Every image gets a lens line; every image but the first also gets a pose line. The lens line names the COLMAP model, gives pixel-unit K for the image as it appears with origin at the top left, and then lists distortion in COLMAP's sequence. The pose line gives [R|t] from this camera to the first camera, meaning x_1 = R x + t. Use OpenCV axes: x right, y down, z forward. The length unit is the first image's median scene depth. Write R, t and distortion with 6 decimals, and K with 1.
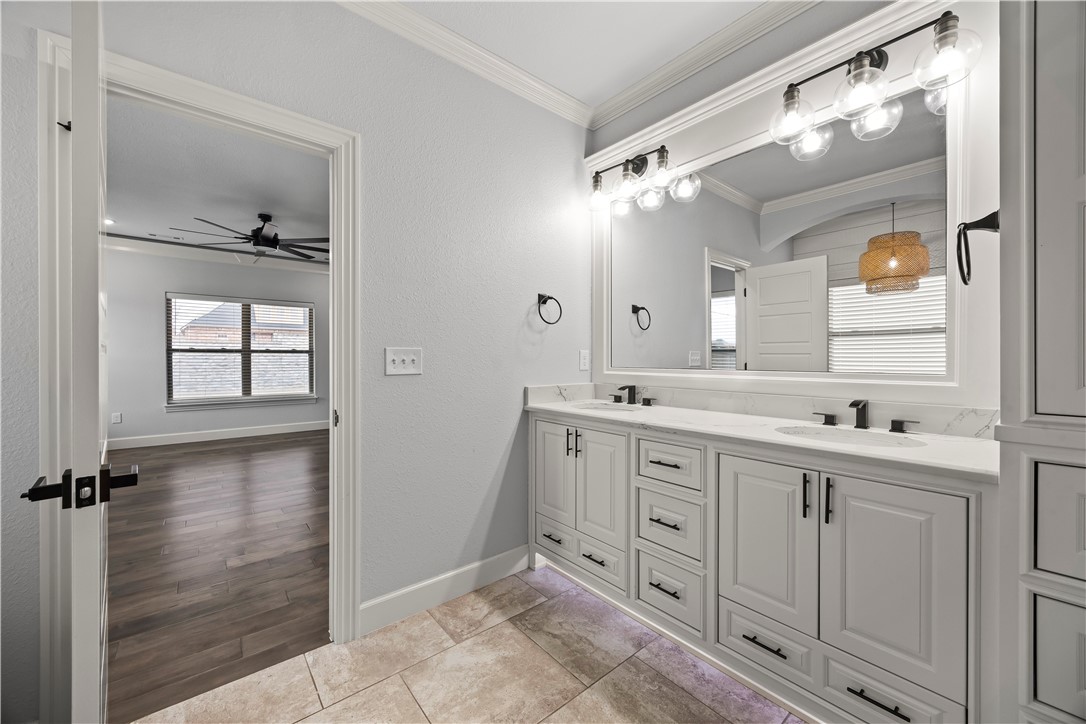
lens RADIAL K [[416.1, 0, 539.0], [0, 416.1, 359.0], [0, 0, 1]] dist [-0.002198, -0.000215]
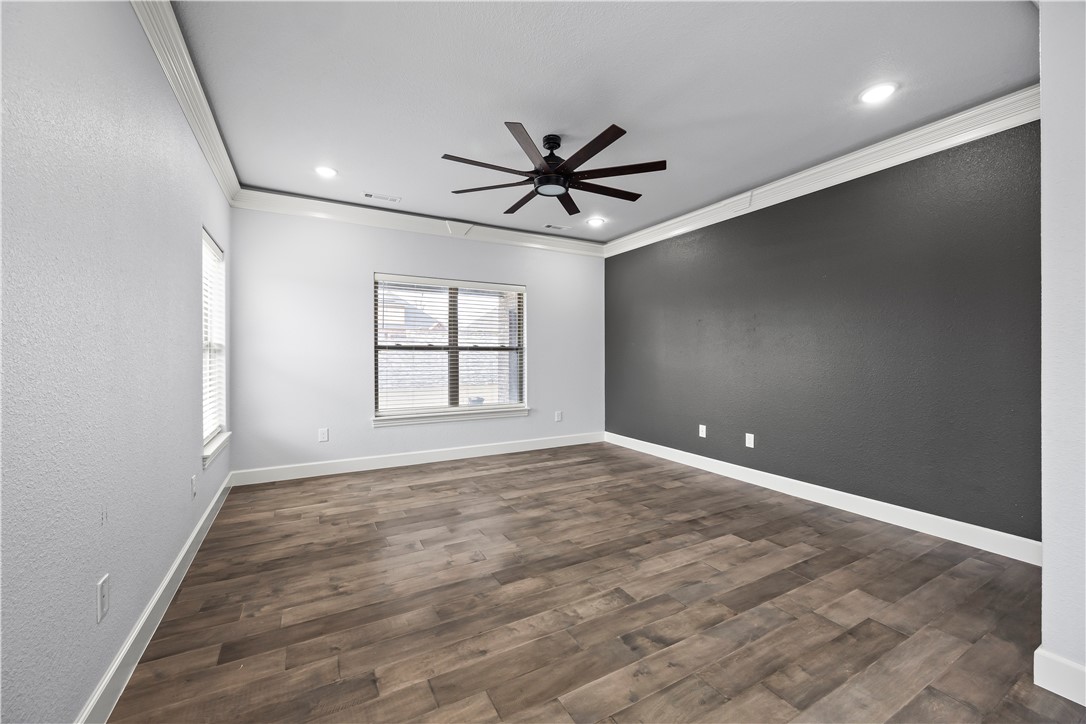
lens RADIAL K [[419.9, 0, 536.5], [0, 419.9, 356.6], [0, 0, 1]] dist [0.000036, -0.000003]
pose [[0.982791, -0.000410, -0.184720, -0.428469], [0.000089, 0.999998, -0.001743, -0.002745], [0.184721, 0.001697, 0.982790, 0.267681]]
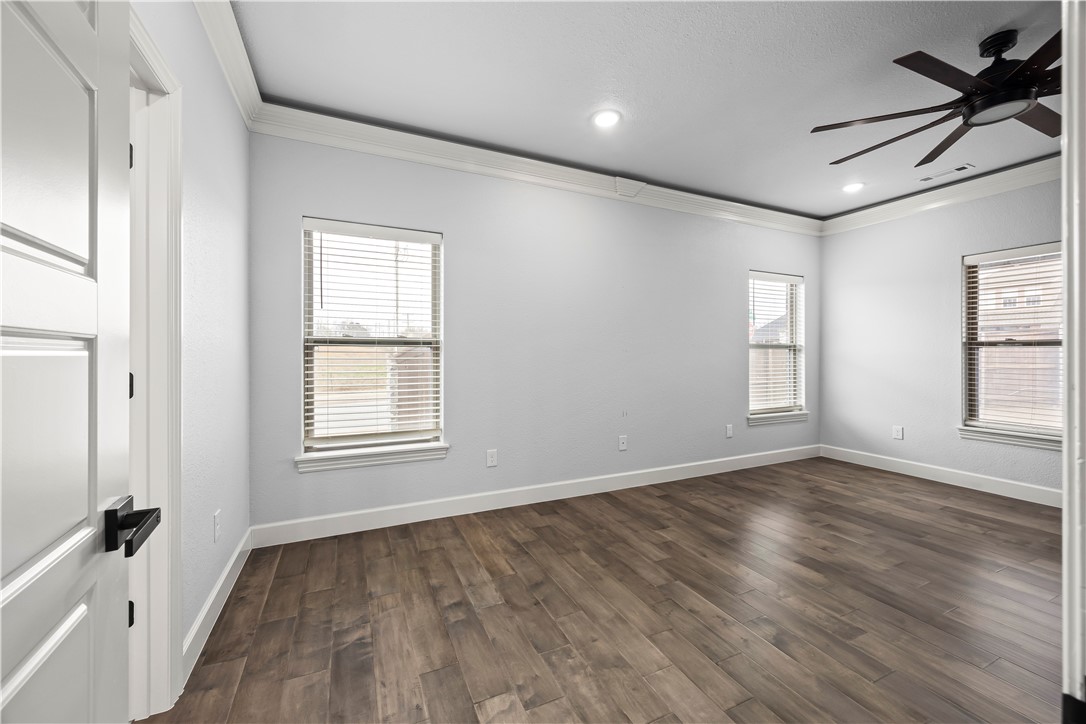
lens RADIAL K [[416.1, 0, 539.0], [0, 416.1, 359.0], [0, 0, 1]] dist [-0.002198, -0.000215]
pose [[-0.254055, 0.009284, -0.967145, -0.076112], [-0.004453, 0.999932, 0.010768, -0.001760], [0.967180, 0.007042, -0.253996, 0.486784]]
